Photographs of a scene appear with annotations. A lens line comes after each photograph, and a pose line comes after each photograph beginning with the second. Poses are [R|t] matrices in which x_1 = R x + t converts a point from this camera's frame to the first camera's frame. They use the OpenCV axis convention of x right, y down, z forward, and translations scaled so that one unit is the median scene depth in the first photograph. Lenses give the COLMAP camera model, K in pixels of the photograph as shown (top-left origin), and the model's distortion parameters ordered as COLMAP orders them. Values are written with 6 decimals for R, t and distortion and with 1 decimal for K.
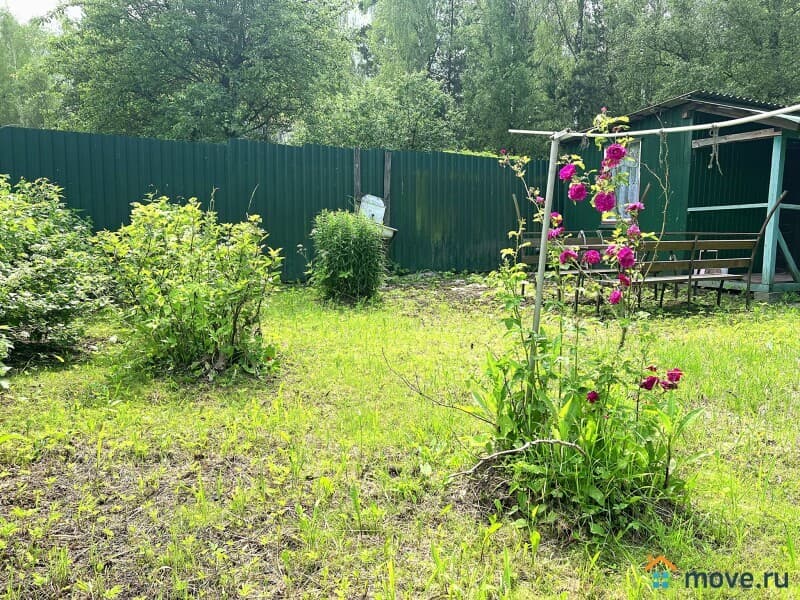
lens RADIAL K [[596.1, 0, 398.3], [0, 596.1, 305.5], [0, 0, 1]] dist [0.008164, -0.013900]
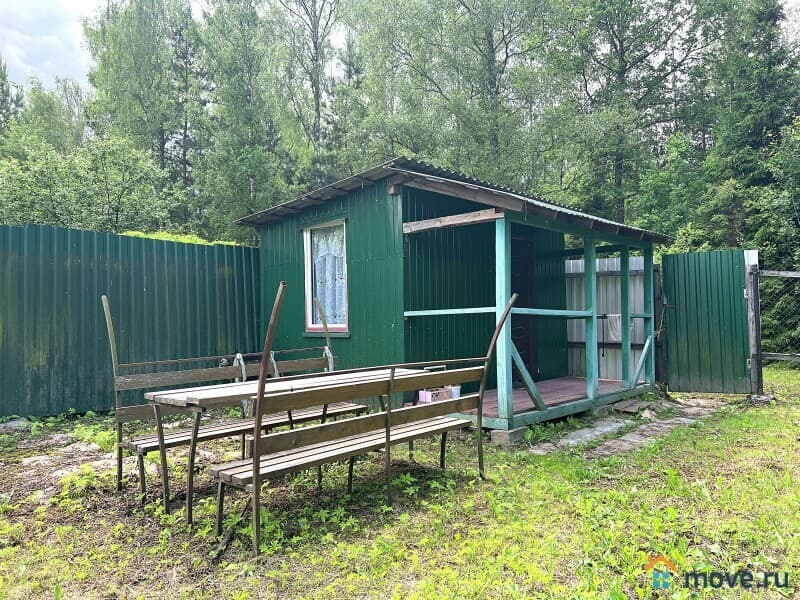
lens RADIAL K [[596.1, 0, 398.9], [0, 596.1, 297.2], [0, 0, 1]] dist [0.008164, -0.013900]
pose [[0.929950, -0.002301, 0.367678, 0.193191], [0.061025, 0.987077, -0.148170, -0.067199], [-0.362586, 0.160229, 0.918073, 0.298356]]
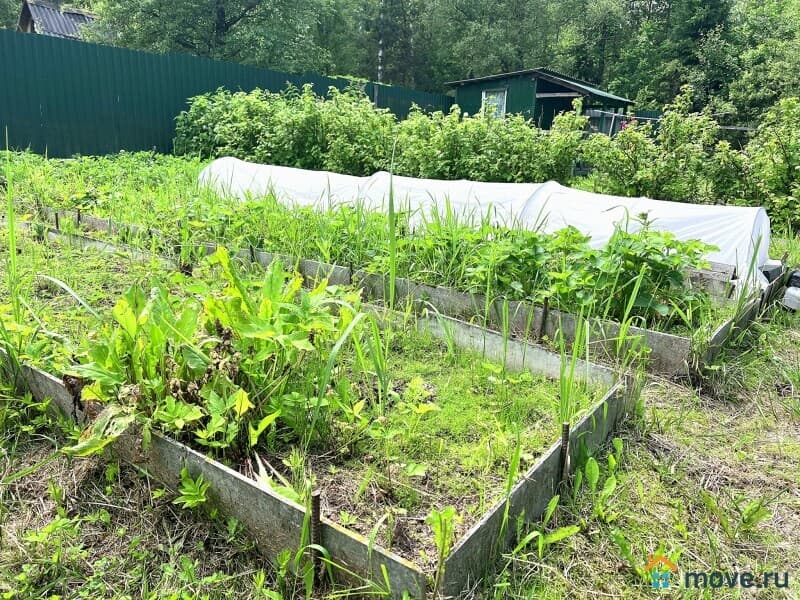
lens RADIAL K [[596.1, 0, 400.0], [0, 596.1, 300.7], [0, 0, 1]] dist [0.008164, -0.013900]
pose [[0.896116, -0.082859, 0.436017, -0.741707], [0.026771, 0.990720, 0.133253, 0.109663], [-0.443012, -0.107738, 0.890019, -0.553093]]
